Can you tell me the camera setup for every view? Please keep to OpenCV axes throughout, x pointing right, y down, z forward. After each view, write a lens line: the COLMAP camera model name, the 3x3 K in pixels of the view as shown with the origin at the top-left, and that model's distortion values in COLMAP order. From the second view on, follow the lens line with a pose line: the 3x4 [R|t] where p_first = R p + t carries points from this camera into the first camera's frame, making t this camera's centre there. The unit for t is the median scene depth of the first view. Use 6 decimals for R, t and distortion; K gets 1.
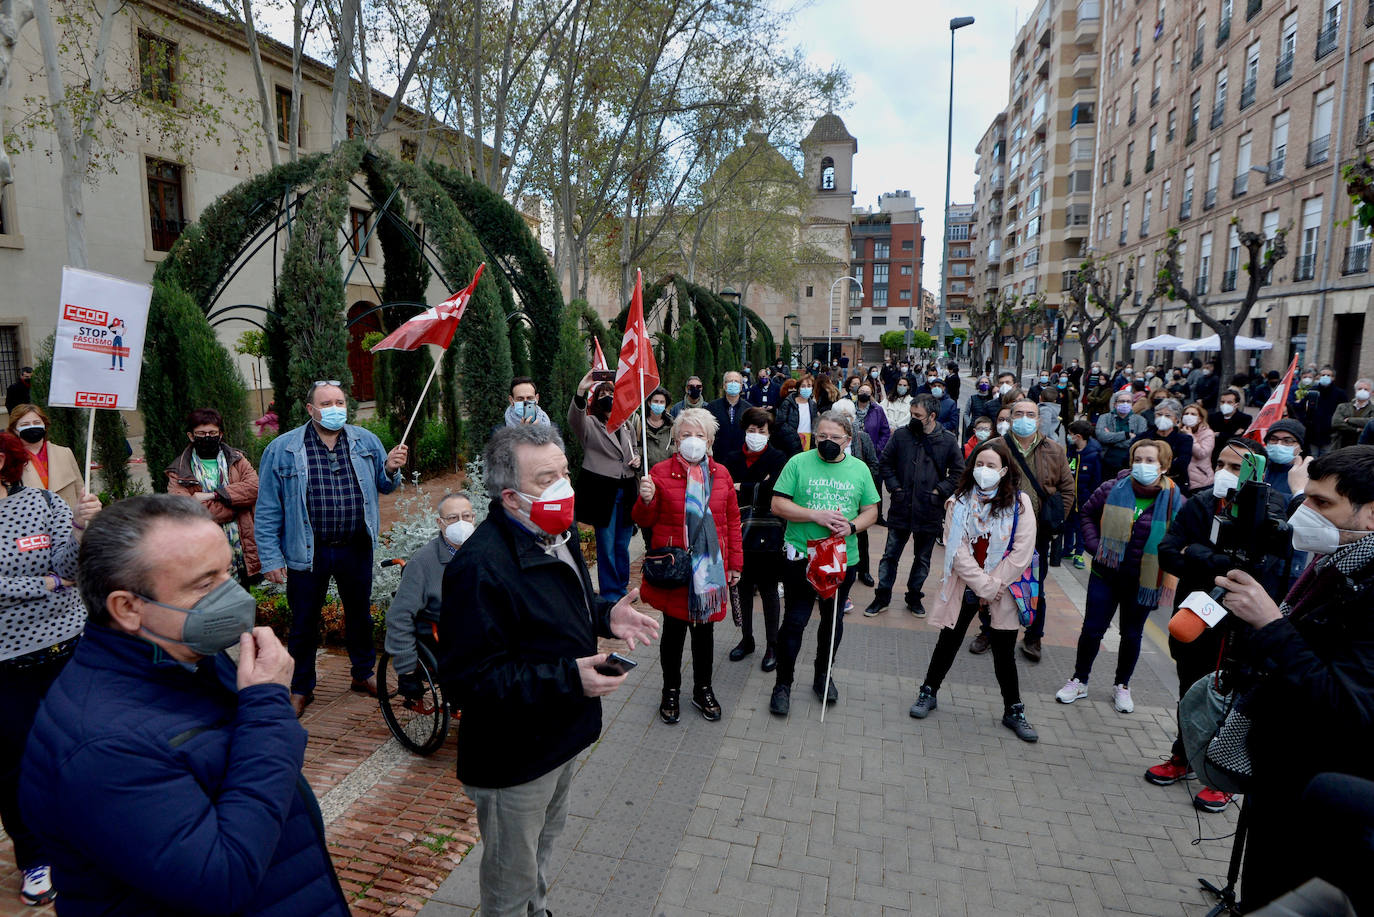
lens RADIAL K [[726.0, 0, 689.8], [0, 726.0, 458.0], [0, 0, 1]] dist [-0.016379, -0.022661]
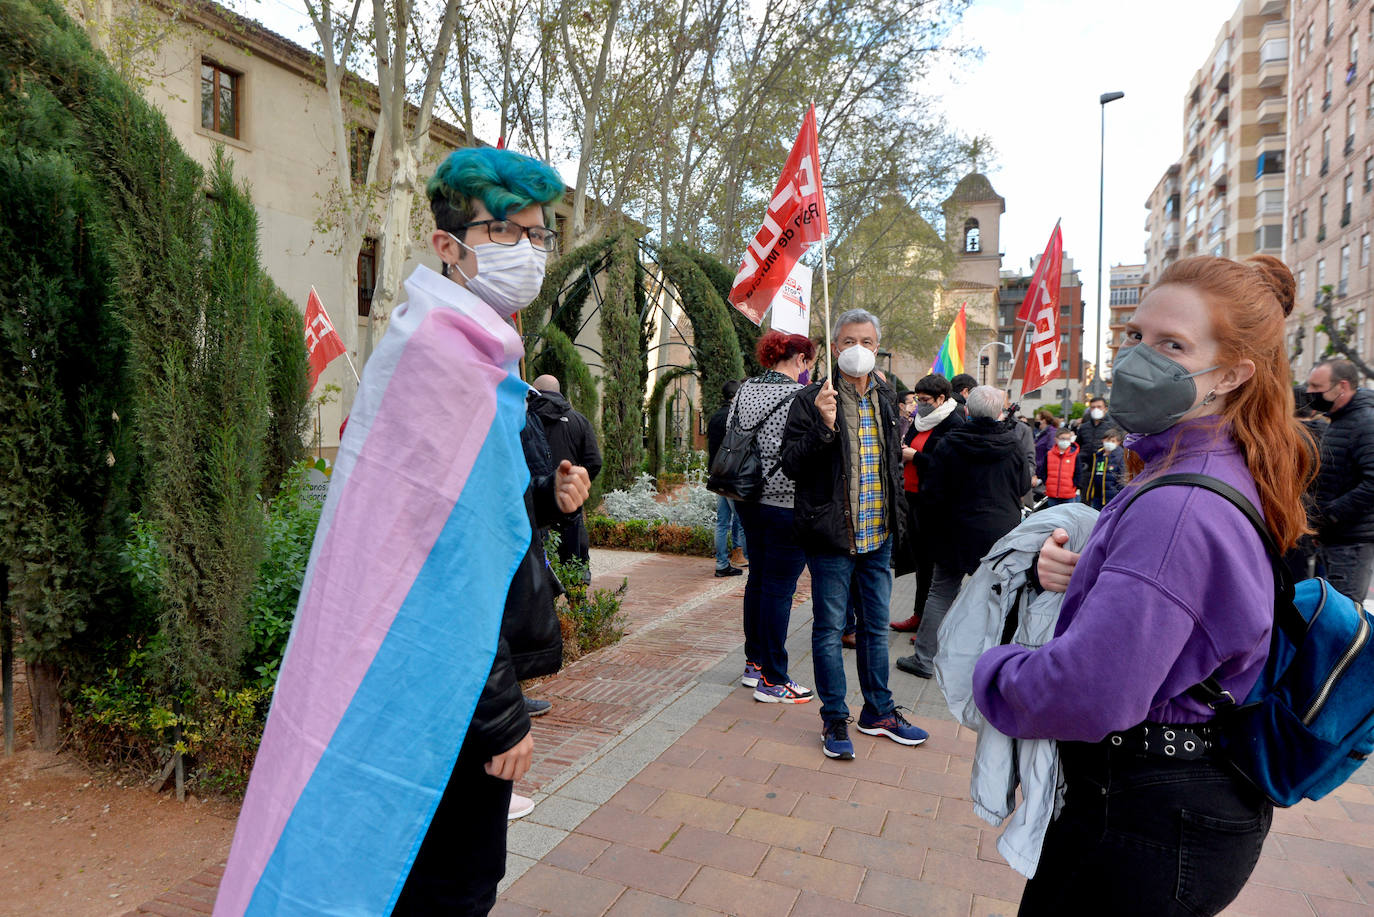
lens RADIAL K [[803.1, 0, 696.8], [0, 803.1, 457.2], [0, 0, 1]] dist [0.002335, -0.021827]
pose [[0.989718, 0.018374, -0.141850, -0.015689], [-0.033690, 0.993759, -0.106338, 0.020903], [0.139011, 0.110024, 0.984160, -0.062384]]
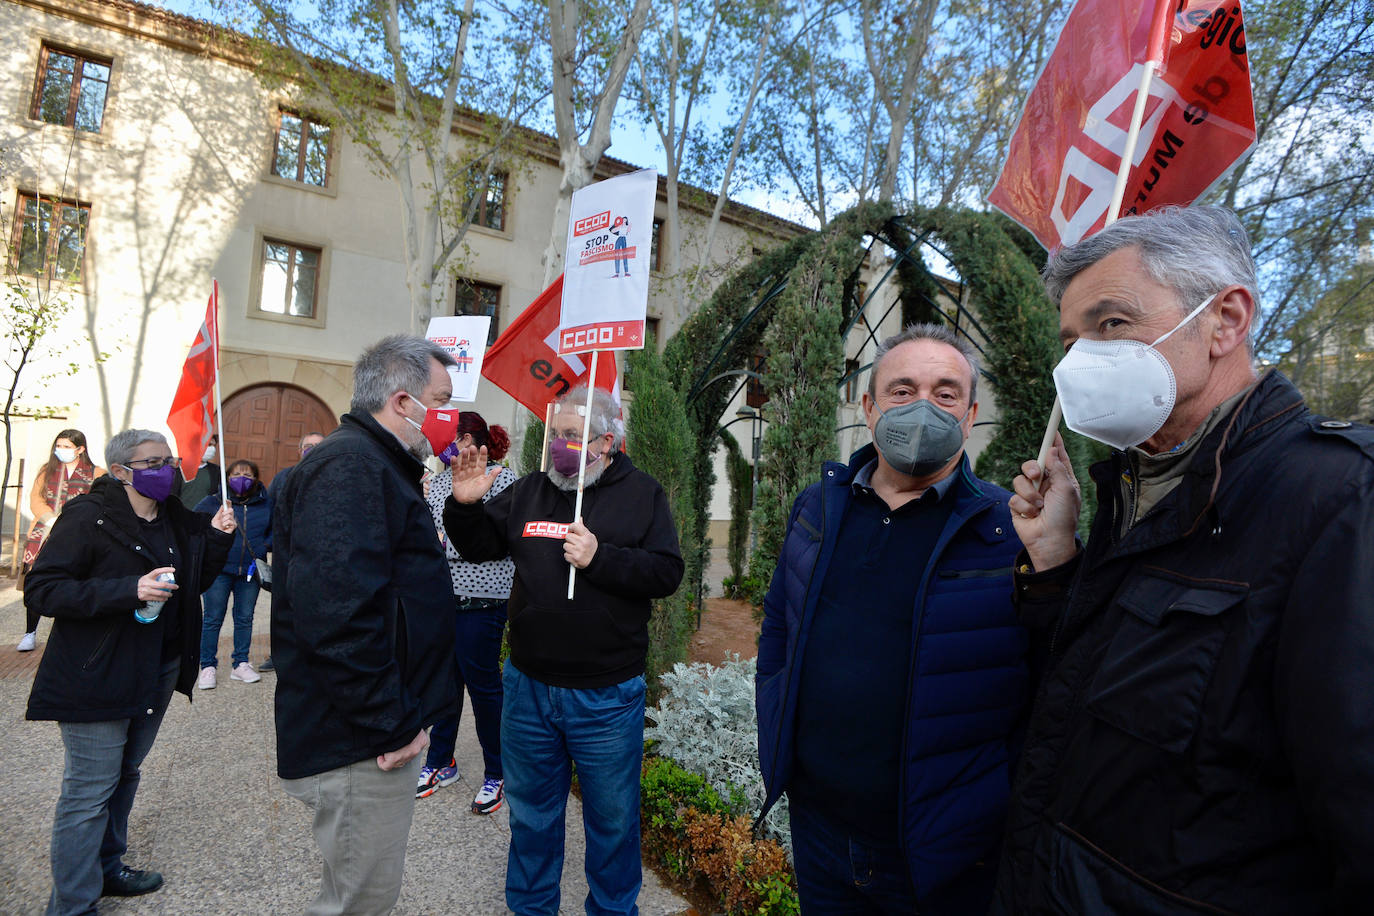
lens RADIAL K [[640.4, 0, 689.7], [0, 640.4, 453.4], [0, 0, 1]] dist [-0.028218, -0.010064]
pose [[0.733034, -0.007716, -0.680148, -0.016481], [-0.147884, 0.974209, -0.170435, 0.002272], [0.663921, 0.225518, 0.712987, 0.051873]]
